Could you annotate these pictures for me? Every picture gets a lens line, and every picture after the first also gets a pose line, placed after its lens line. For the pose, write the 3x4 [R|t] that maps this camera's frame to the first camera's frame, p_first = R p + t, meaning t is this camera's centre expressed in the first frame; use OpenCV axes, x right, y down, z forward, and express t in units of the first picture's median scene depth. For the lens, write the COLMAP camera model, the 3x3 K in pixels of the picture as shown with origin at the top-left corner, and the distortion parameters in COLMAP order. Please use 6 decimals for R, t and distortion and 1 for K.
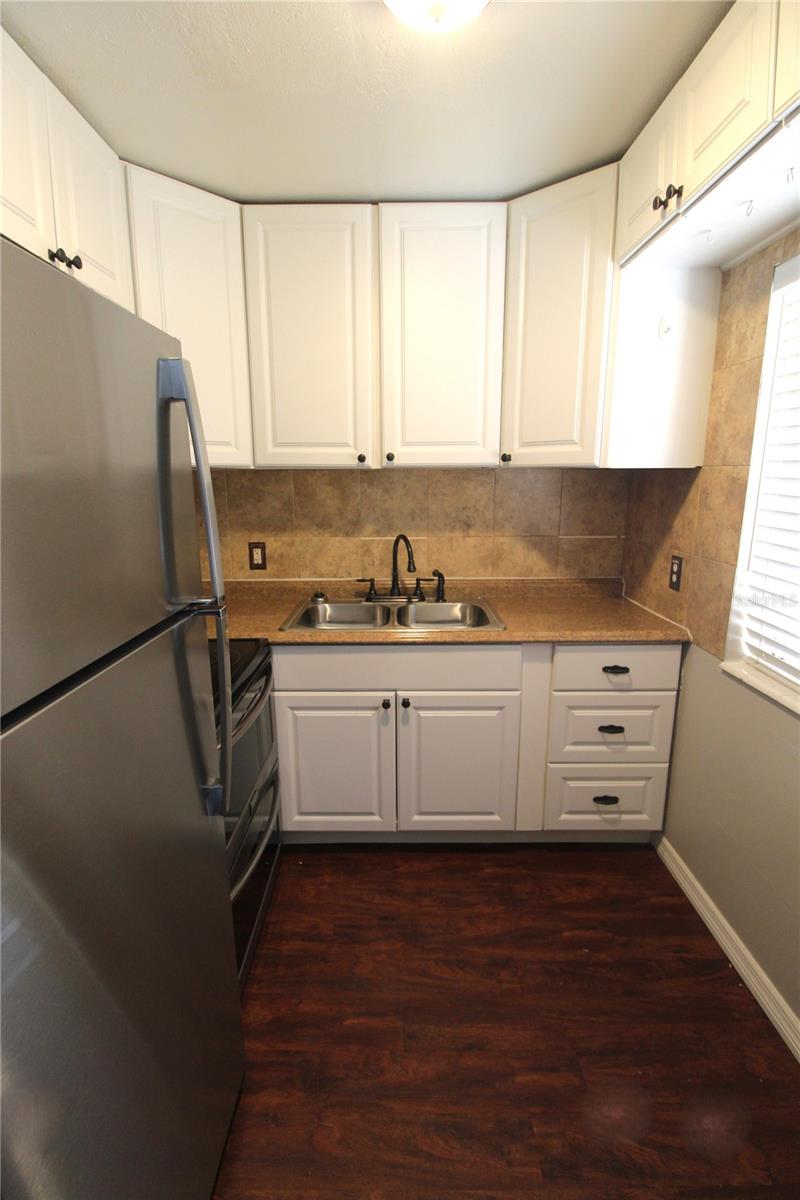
lens RADIAL K [[573.5, 0, 397.4], [0, 573.5, 598.3], [0, 0, 1]] dist [0.003615, -0.000733]
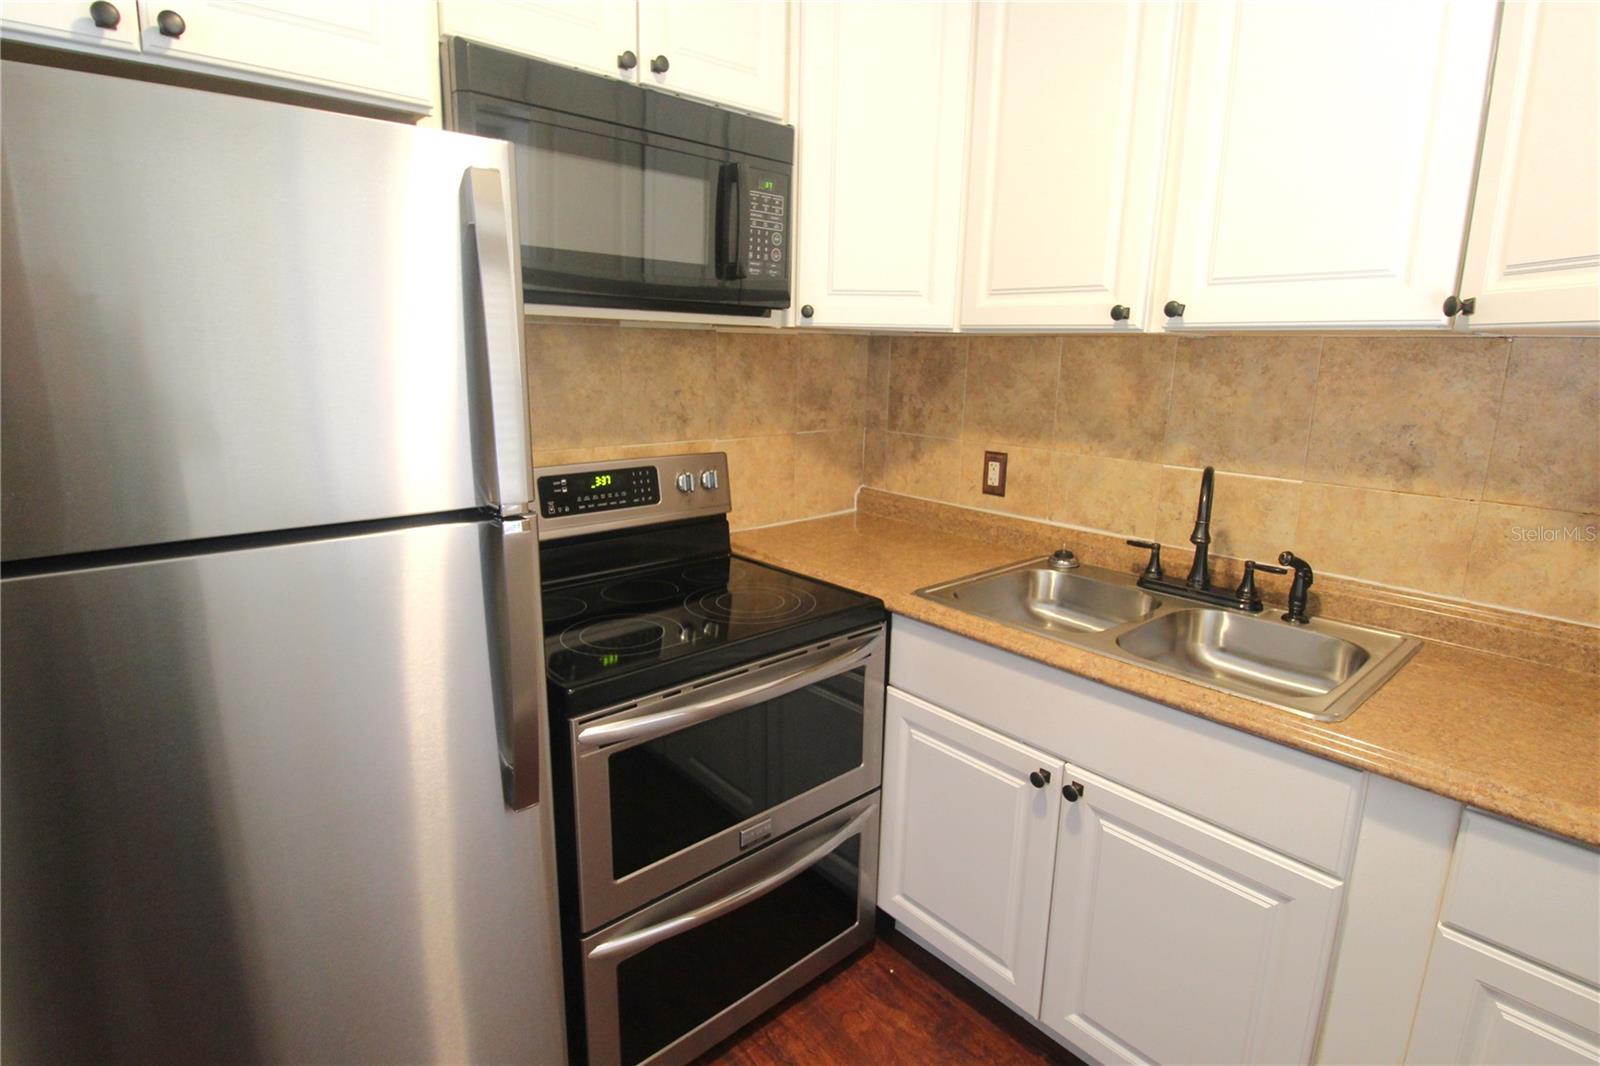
lens RADIAL K [[807.7, 0, 786.4], [0, 807.7, 515.7], [0, 0, 1]] dist [-0.002115, -0.003547]
pose [[0.657530, 0.168554, -0.734333, 0.267696], [-0.176867, 0.981950, 0.067022, -0.048871], [0.732375, 0.085810, 0.675473, 0.250181]]
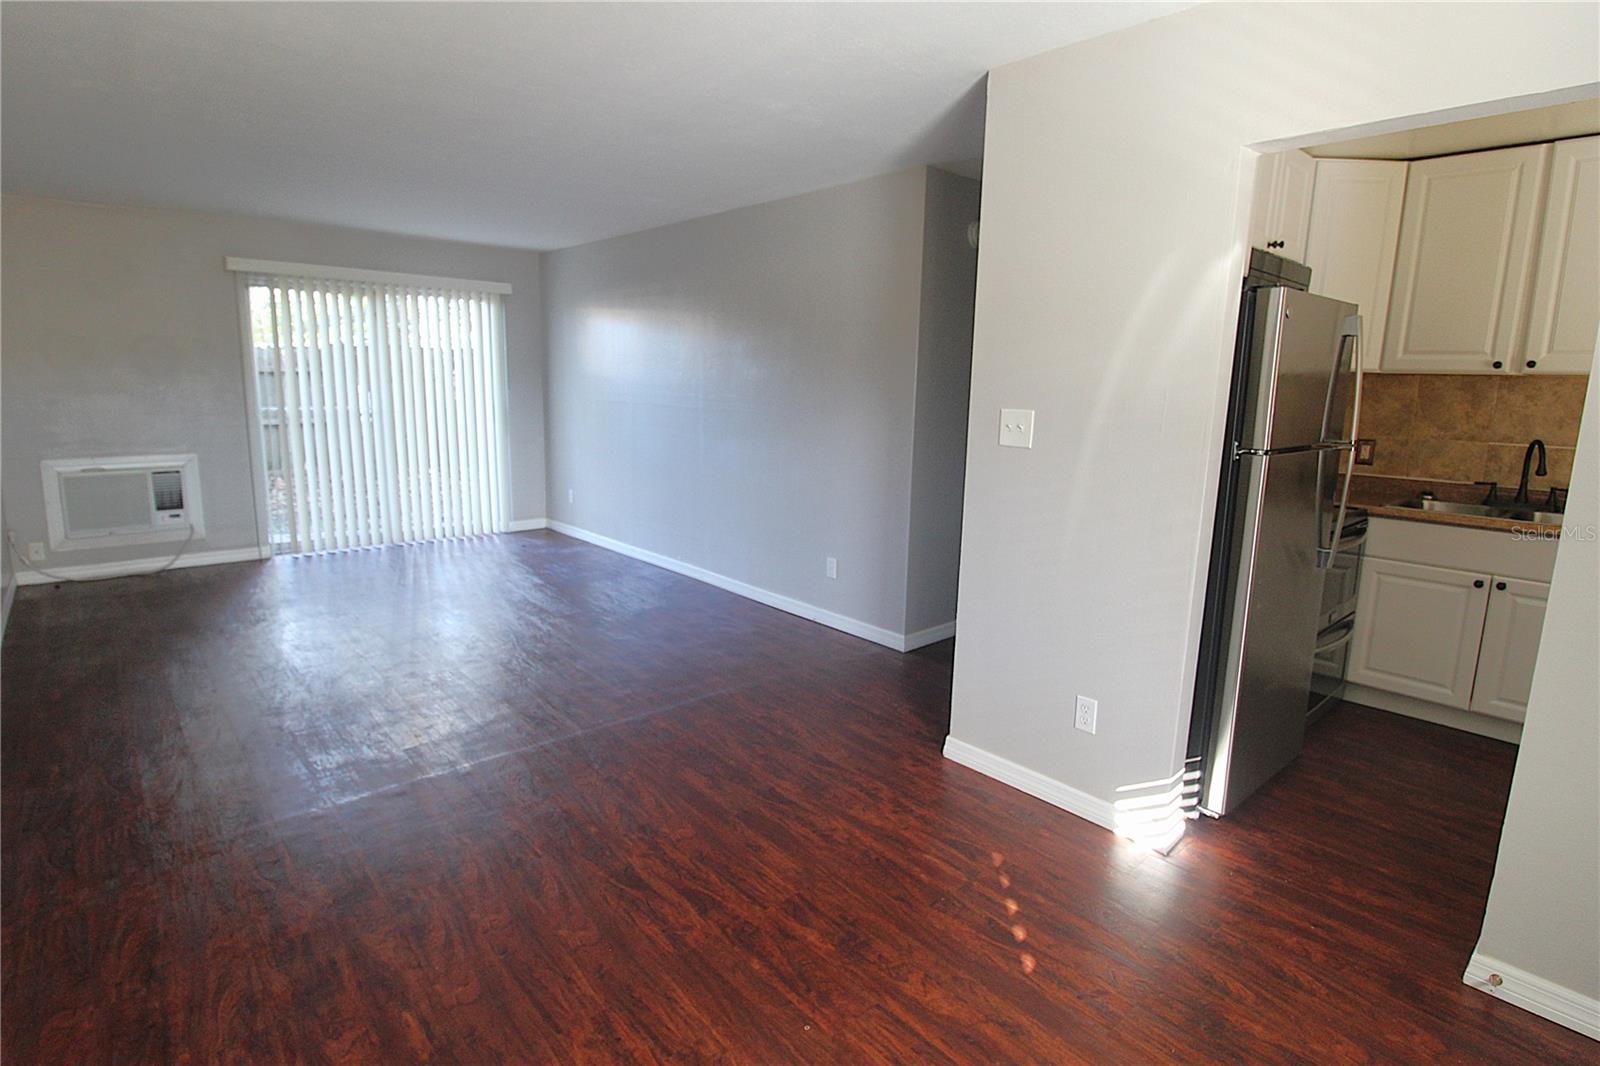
lens RADIAL K [[832.6, 0, 765.5], [0, 832.6, 525.9], [0, 0, 1]] dist [-0.021824, -0.001732]
pose [[0.661448, 0.147522, -0.735339, 0.174832], [-0.174229, 0.983865, 0.040659, 0.203254], [0.729473, 0.101224, 0.676478, -0.890334]]
